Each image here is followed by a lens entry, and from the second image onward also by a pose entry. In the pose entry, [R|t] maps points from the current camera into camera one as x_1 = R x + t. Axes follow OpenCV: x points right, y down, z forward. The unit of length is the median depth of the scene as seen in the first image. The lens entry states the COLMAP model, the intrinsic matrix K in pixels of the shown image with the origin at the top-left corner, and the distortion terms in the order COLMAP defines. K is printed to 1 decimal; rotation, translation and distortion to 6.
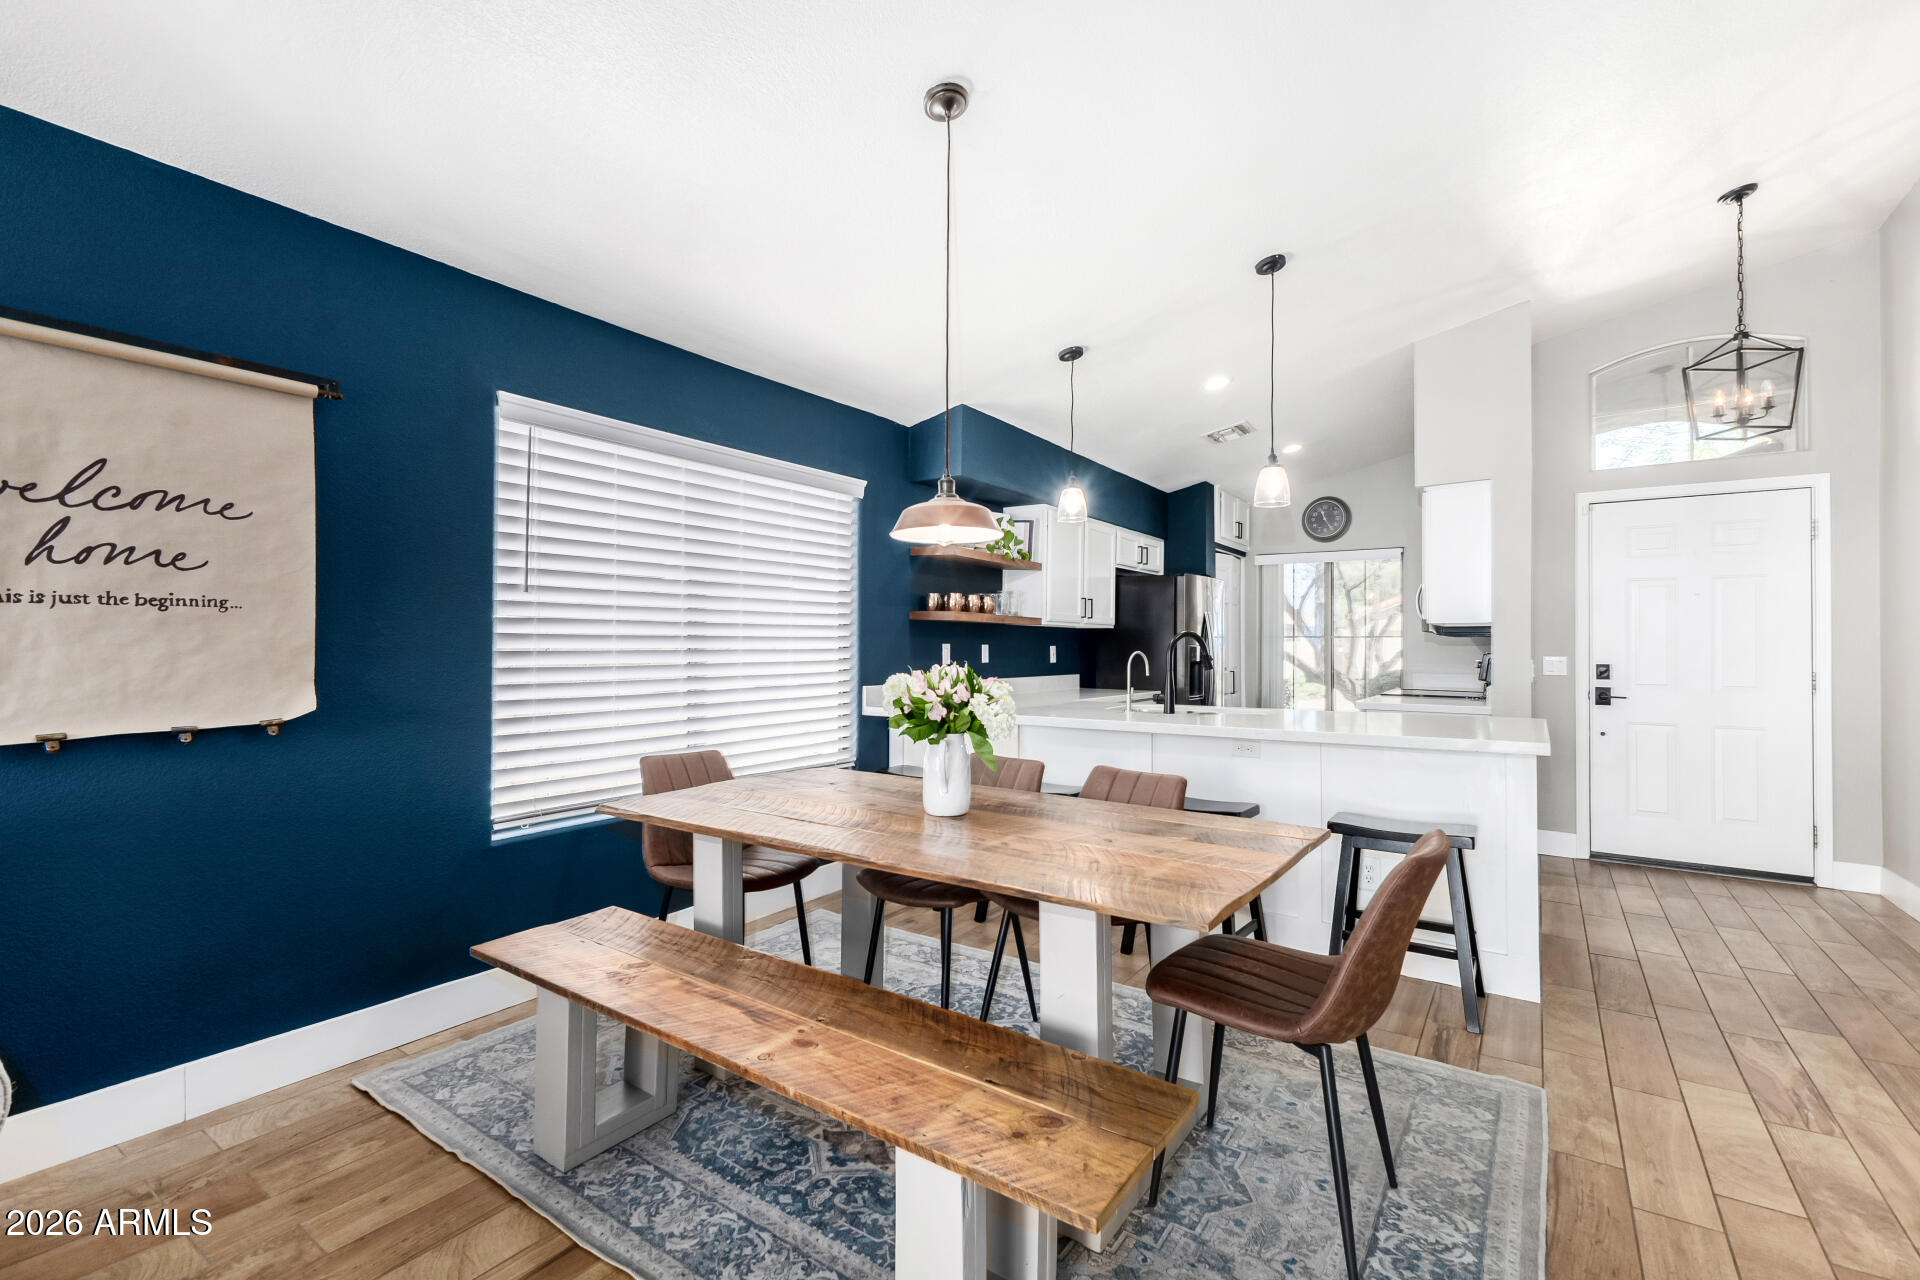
lens RADIAL K [[821.5, 0, 956.7], [0, 821.5, 633.2], [0, 0, 1]] dist [0.009723, -0.000569]
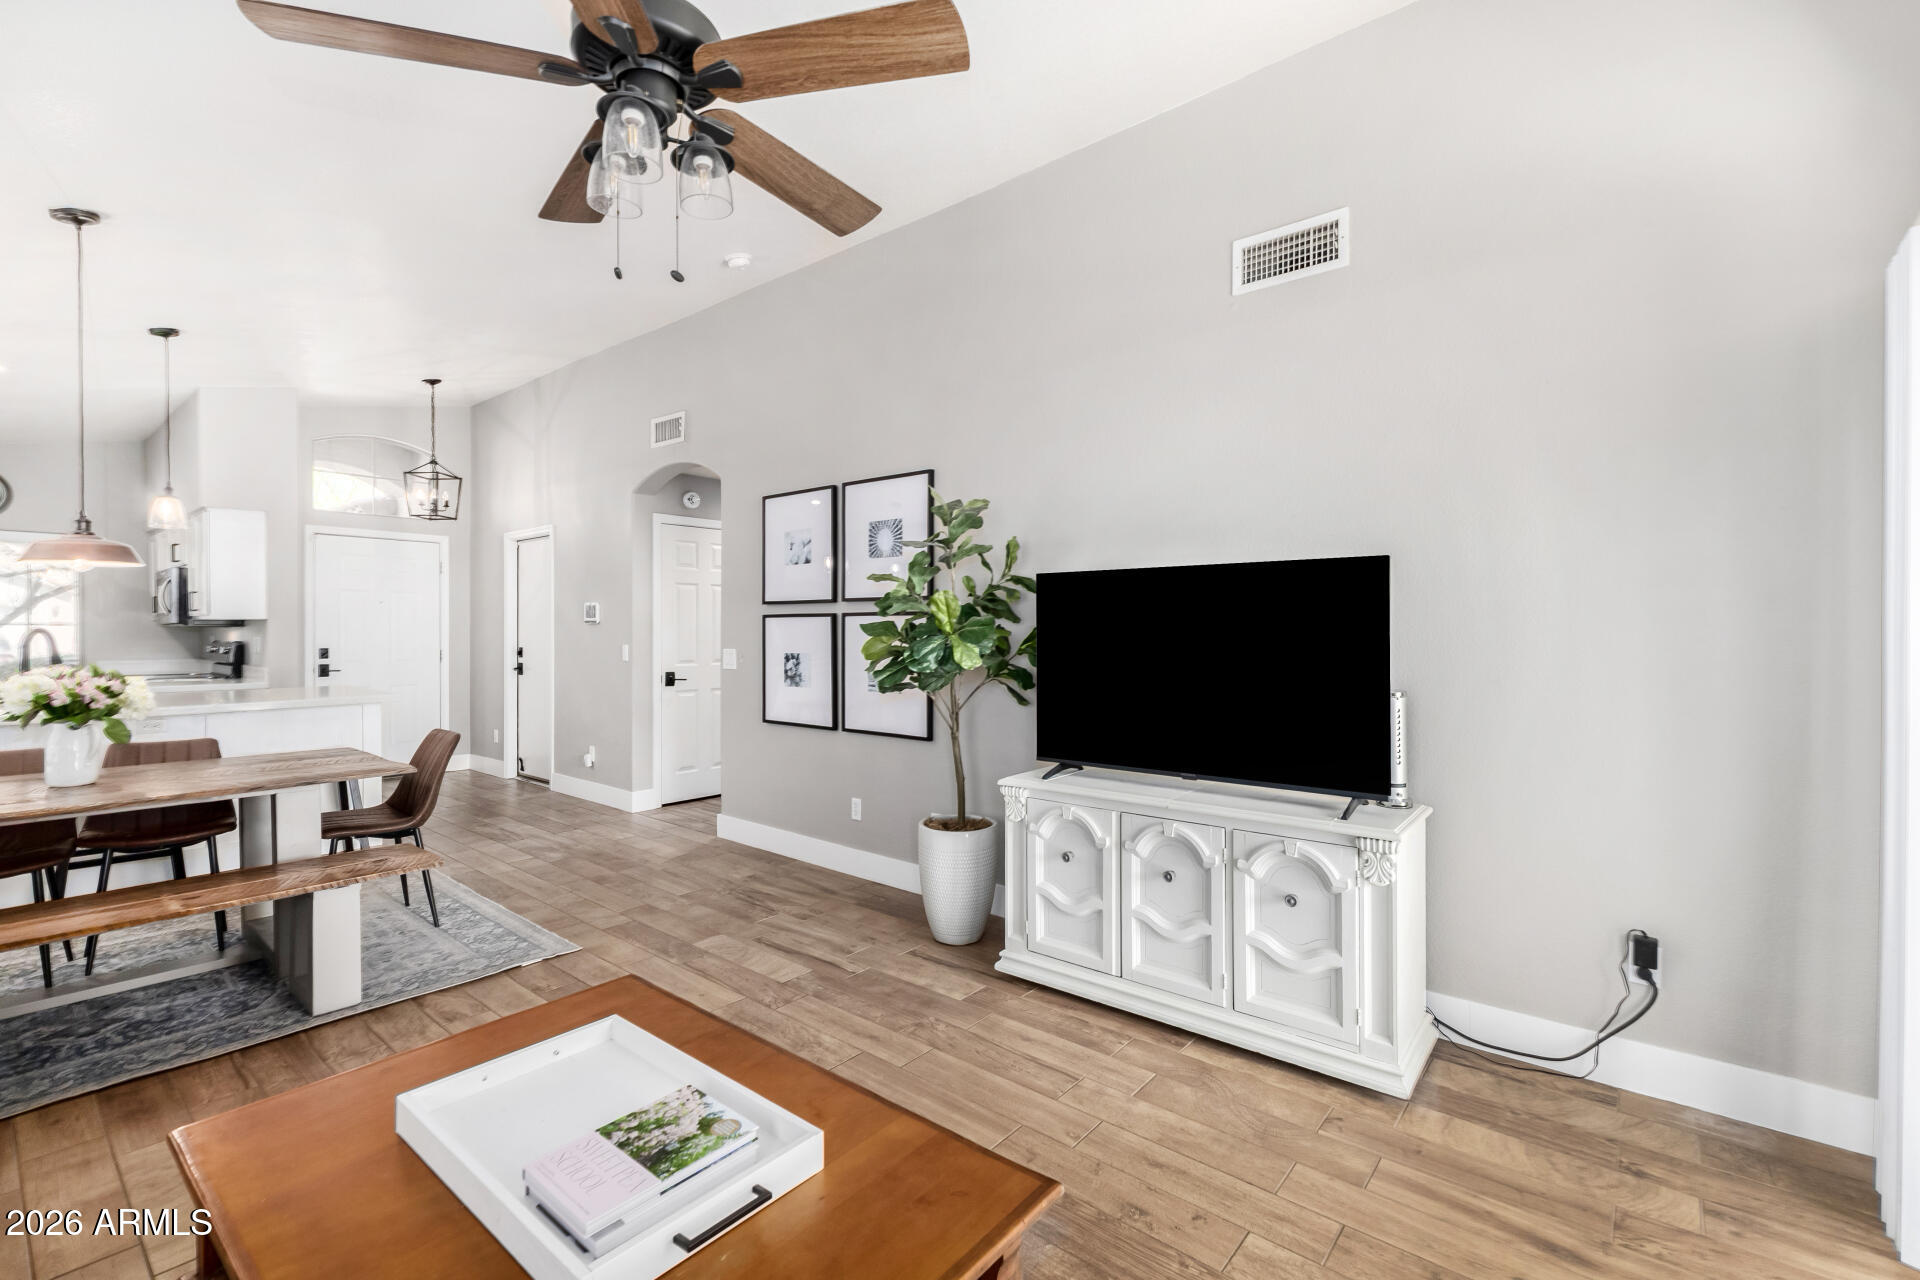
lens RADIAL K [[821.5, 0, 968.8], [0, 821.5, 629.9], [0, 0, 1]] dist [0.009723, -0.000569]
pose [[0.071717, -0.003271, 0.997420, -0.929404], [-0.023414, 0.999714, 0.004962, -0.044522], [-0.997150, -0.023709, 0.071620, -0.350959]]
